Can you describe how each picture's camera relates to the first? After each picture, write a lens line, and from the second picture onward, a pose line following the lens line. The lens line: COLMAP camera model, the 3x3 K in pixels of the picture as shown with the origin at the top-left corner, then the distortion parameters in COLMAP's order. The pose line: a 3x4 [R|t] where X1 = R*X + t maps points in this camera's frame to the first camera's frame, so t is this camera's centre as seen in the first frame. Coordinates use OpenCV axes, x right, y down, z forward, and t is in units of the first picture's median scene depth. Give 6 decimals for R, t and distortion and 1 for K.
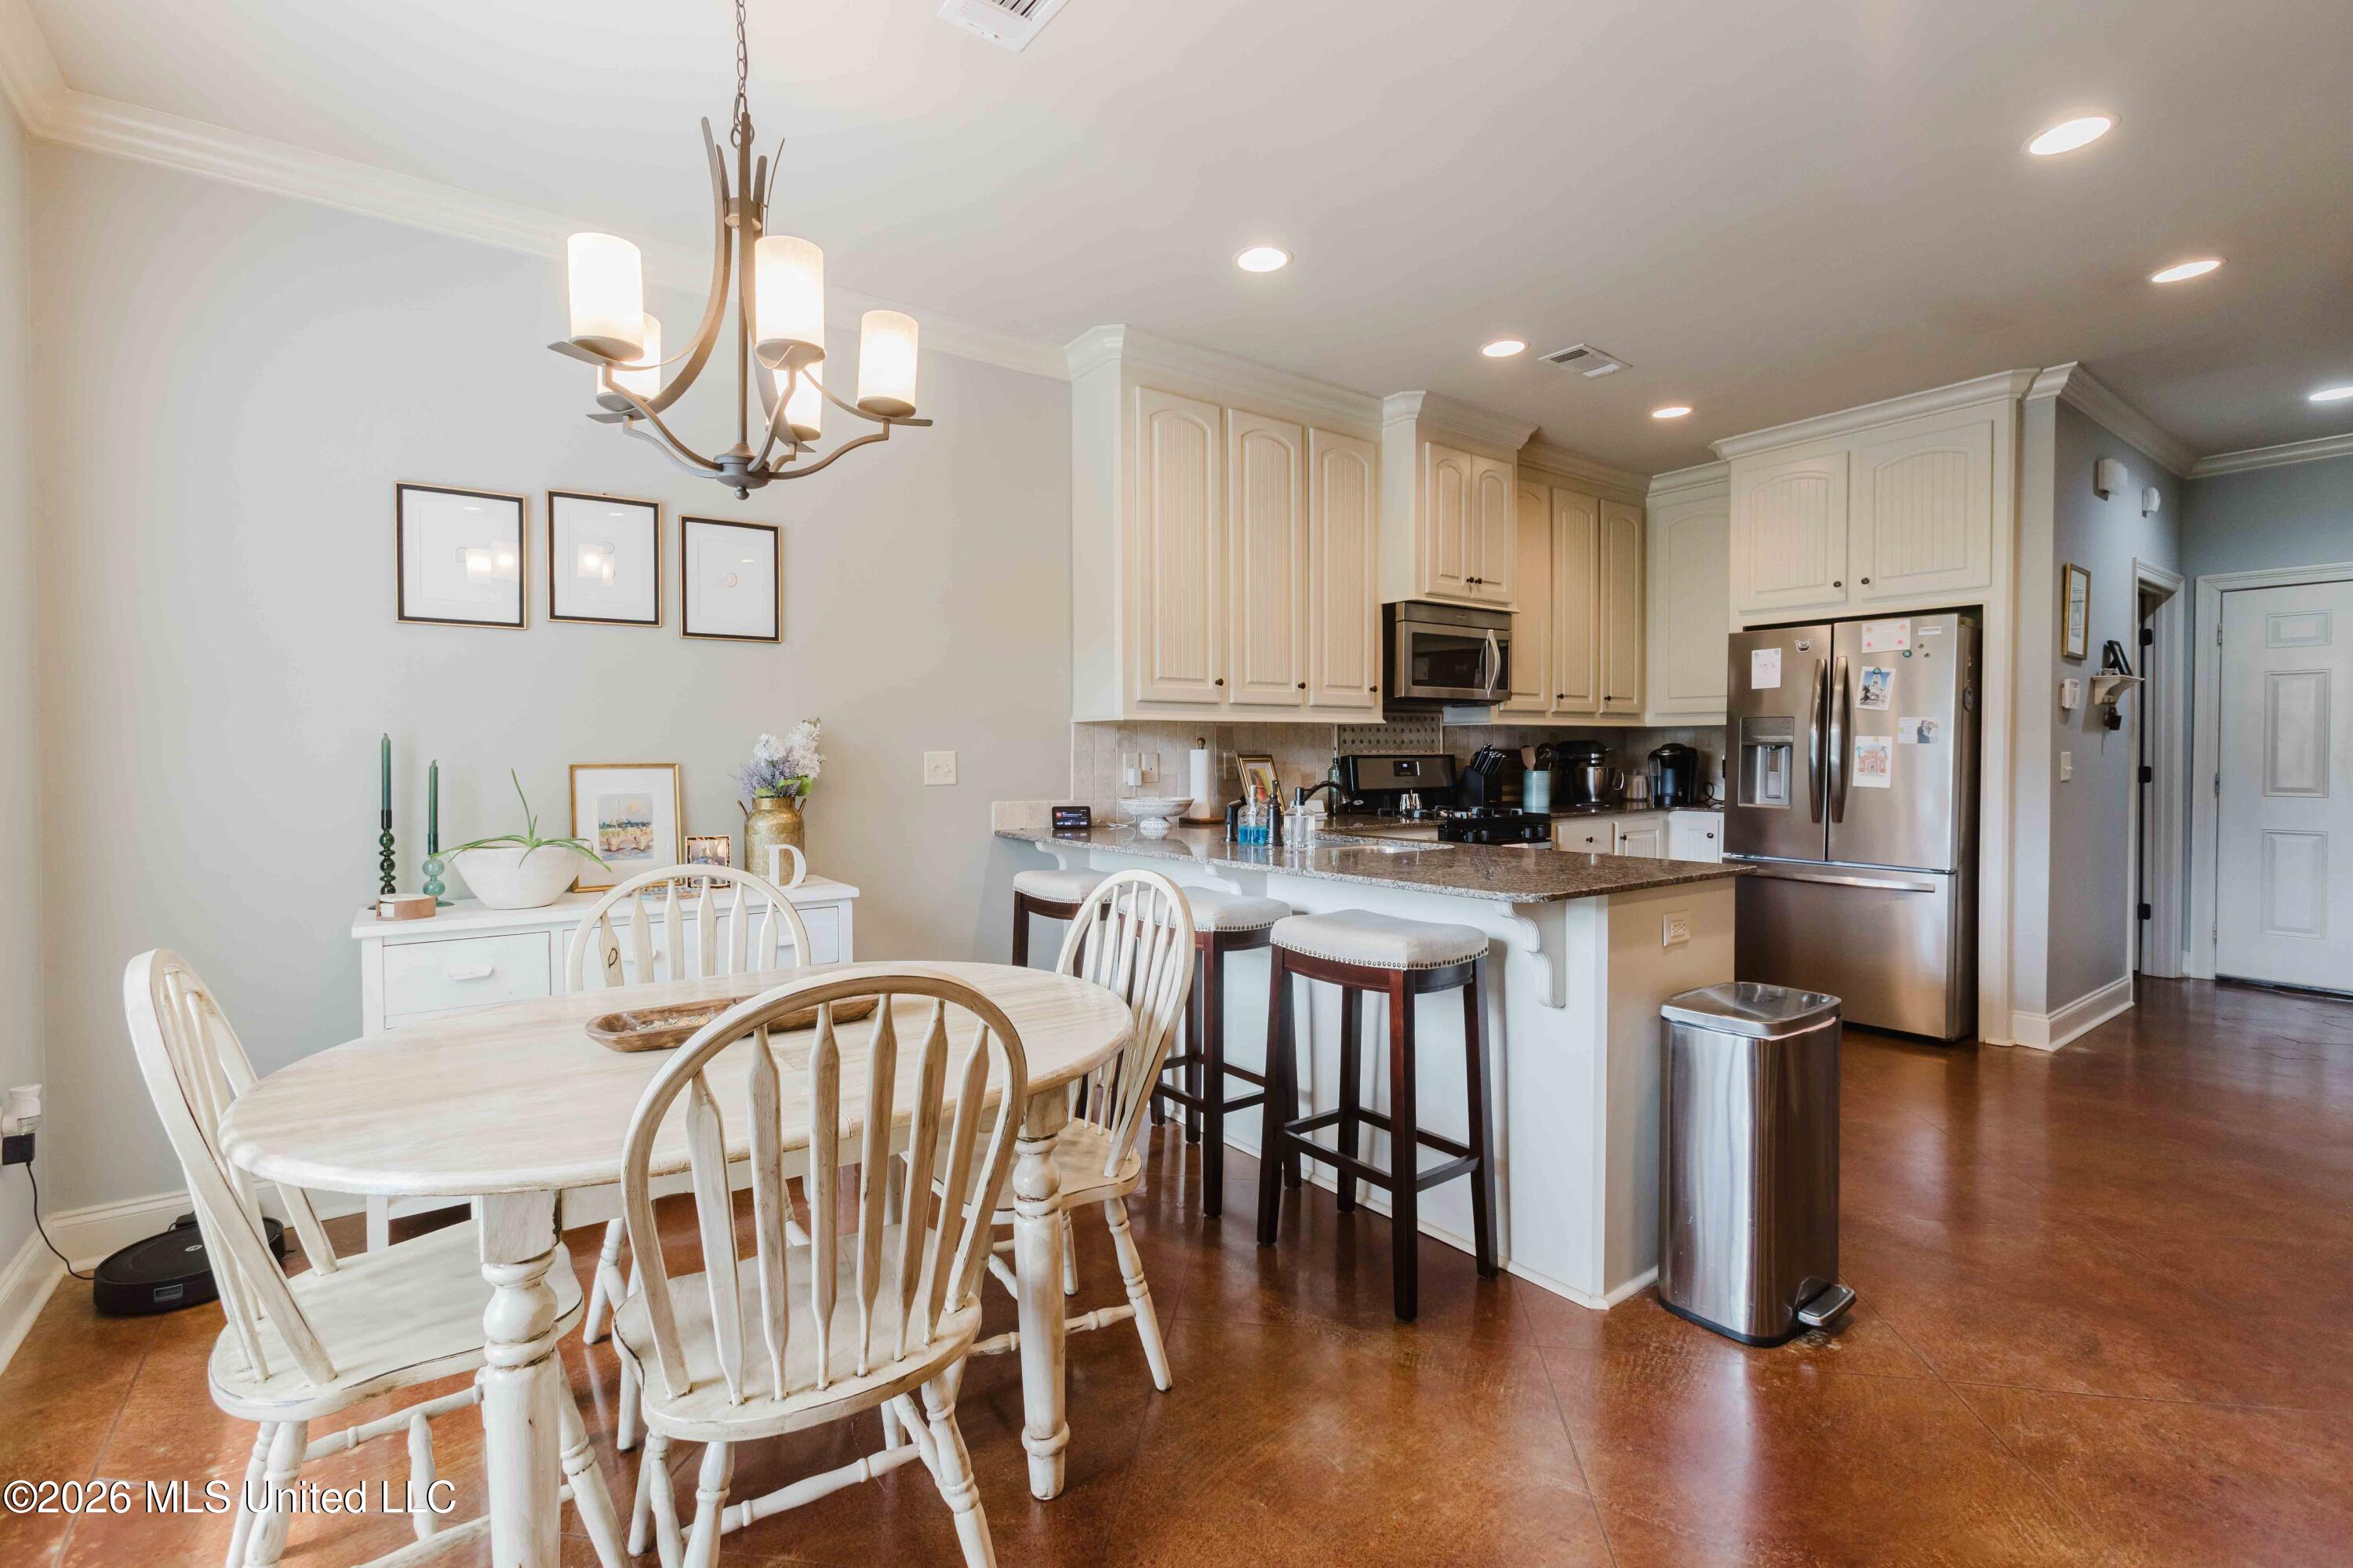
lens RADIAL K [[1069.7, 0, 1167.8], [0, 1069.7, 764.4], [0, 0, 1]] dist [-0.002951, -0.000298]
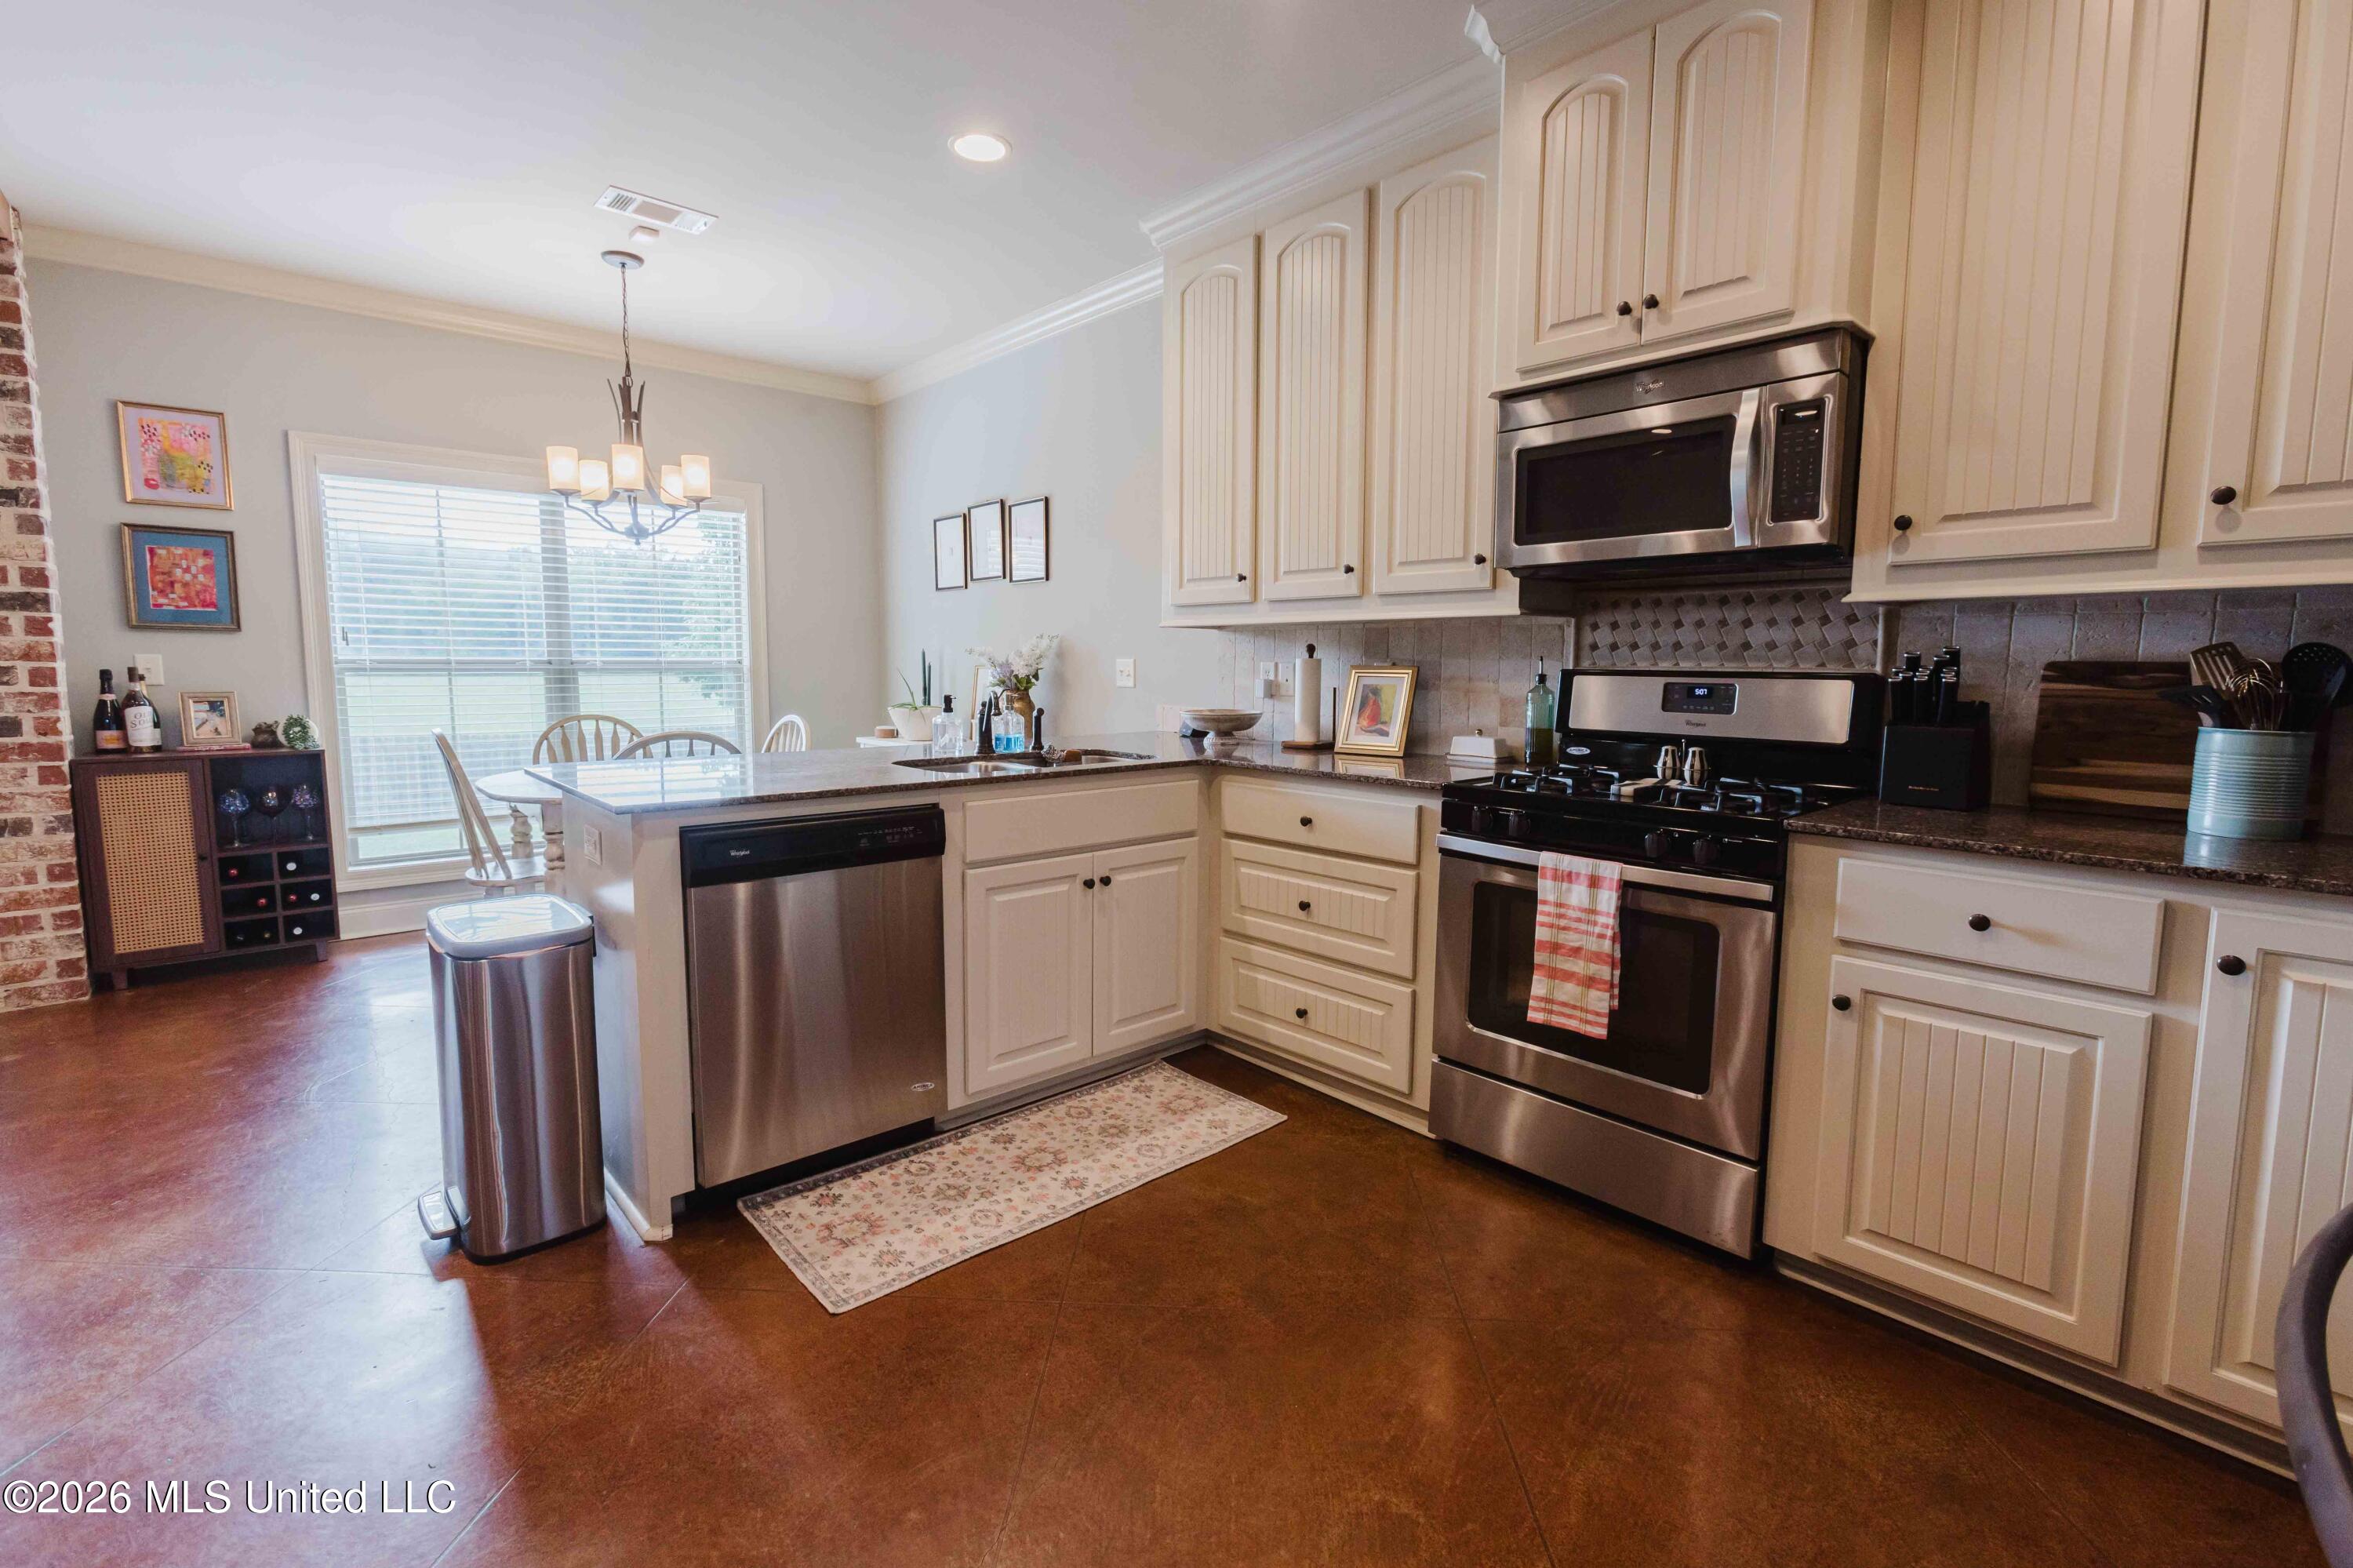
lens RADIAL K [[1069.7, 0, 1167.8], [0, 1069.7, 764.4], [0, 0, 1]] dist [-0.002951, -0.000298]
pose [[0.068008, 0.102868, -0.992367, 0.811186], [-0.015778, 0.994657, 0.102024, -0.014285], [0.997560, 0.008719, 0.069268, 0.802525]]
